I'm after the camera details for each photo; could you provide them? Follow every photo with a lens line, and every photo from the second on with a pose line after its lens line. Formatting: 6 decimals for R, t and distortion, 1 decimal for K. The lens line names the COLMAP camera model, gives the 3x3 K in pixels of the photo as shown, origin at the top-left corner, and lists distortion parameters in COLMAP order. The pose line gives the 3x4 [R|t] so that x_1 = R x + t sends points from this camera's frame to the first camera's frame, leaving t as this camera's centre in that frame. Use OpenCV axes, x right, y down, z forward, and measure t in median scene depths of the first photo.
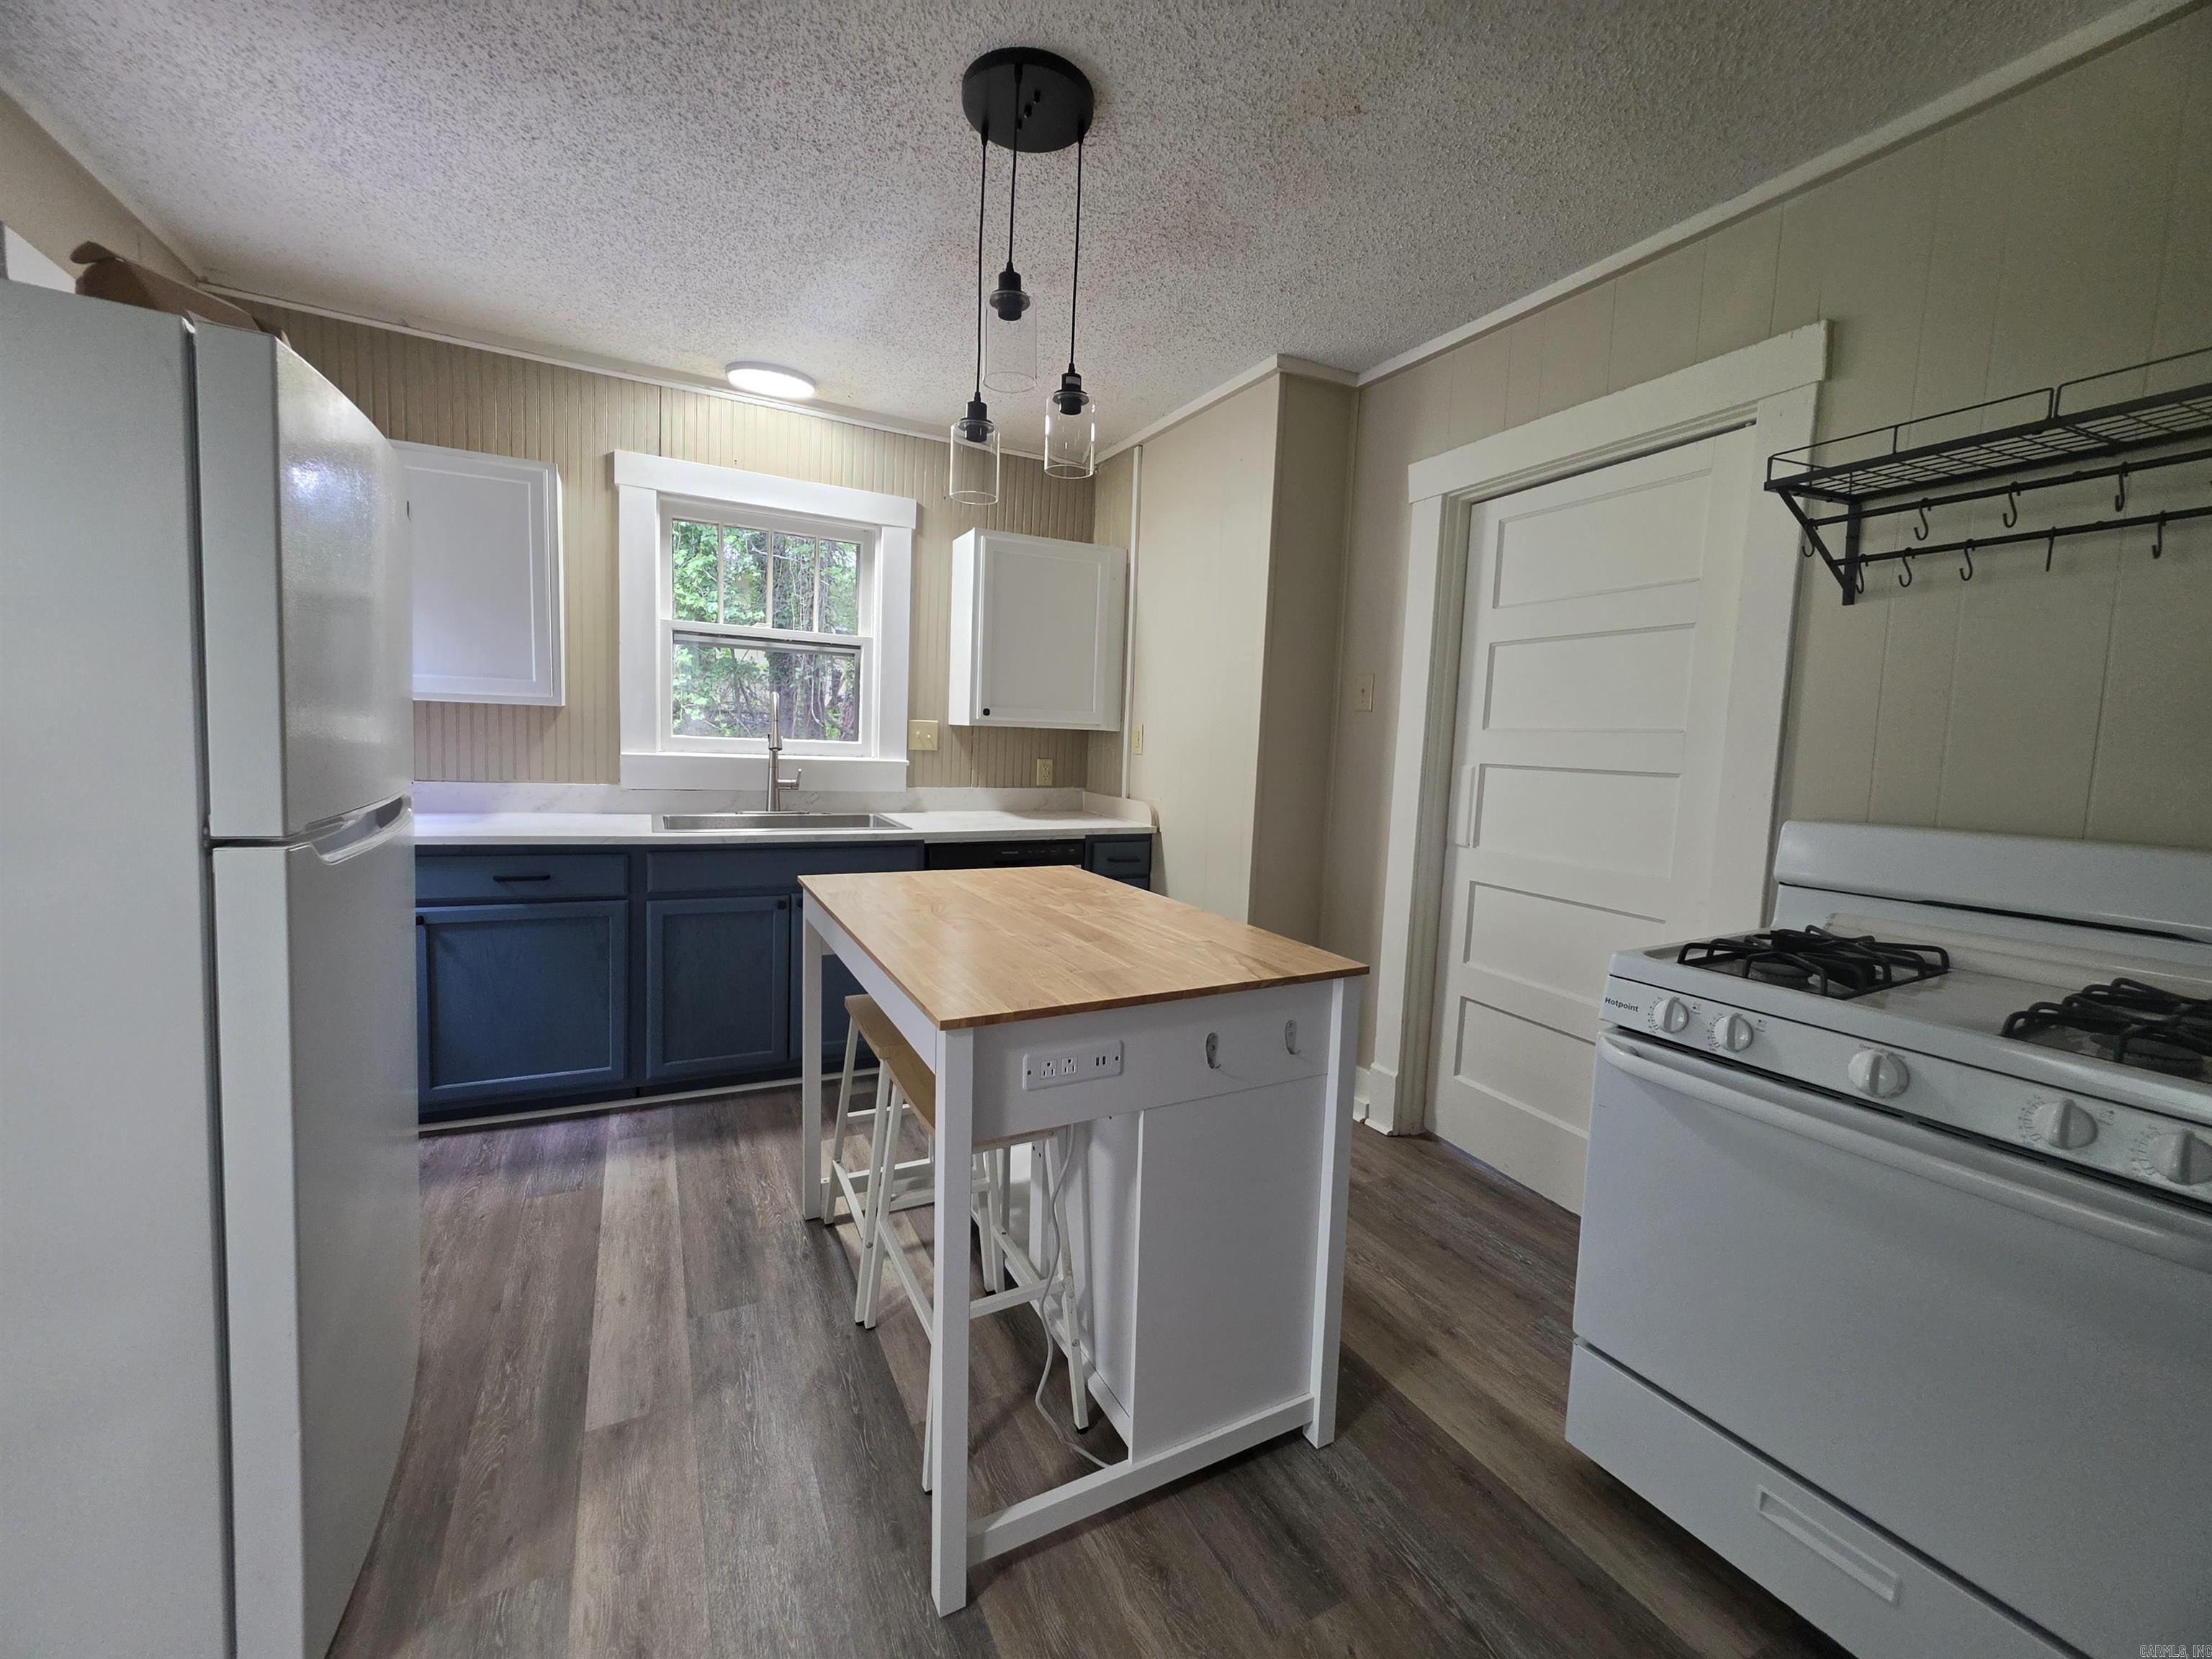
lens RADIAL K [[890.5, 0, 1096.5], [0, 890.5, 813.9], [0, 0, 1]] dist [-0.002448, 0.000045]
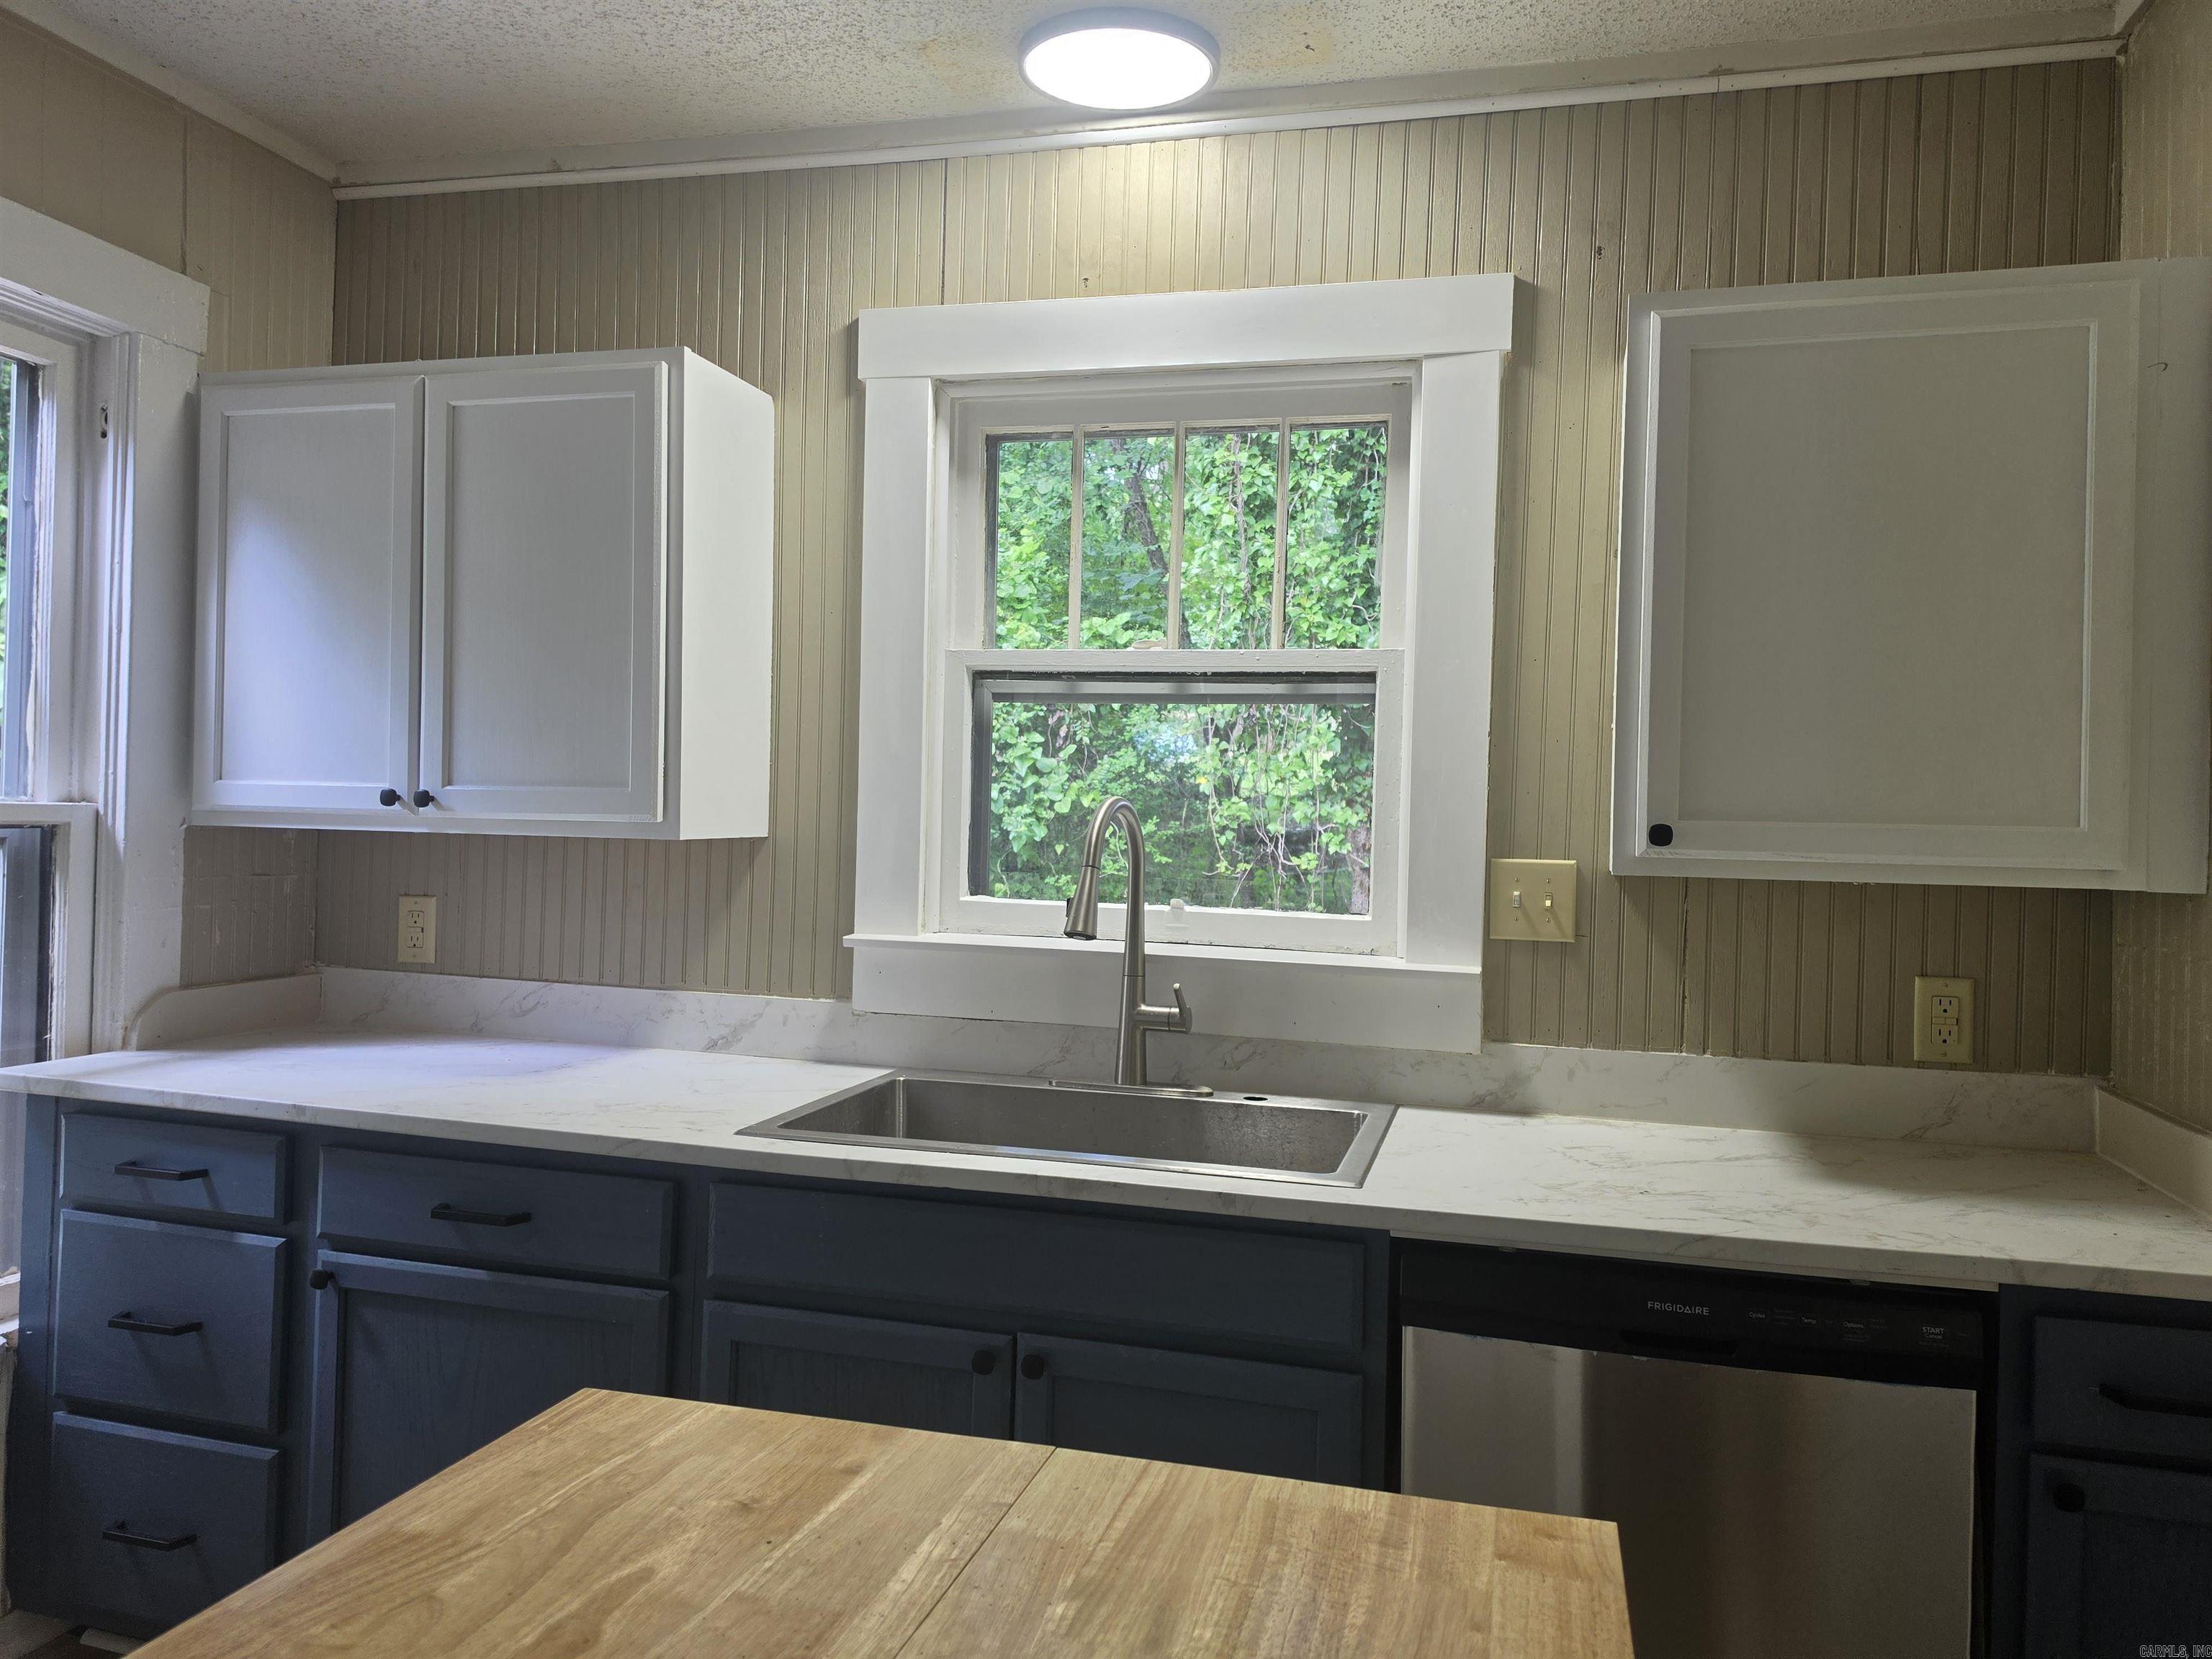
lens RADIAL K [[1518.5, 0, 1121.2], [0, 1518.5, 827.2], [0, 0, 1]] dist [0.085214, -0.105078]
pose [[0.743948, -0.020074, -0.667936, 0.133676], [-0.057768, 0.993875, -0.094211, -0.067733], [0.665736, 0.108673, 0.738232, 0.581475]]
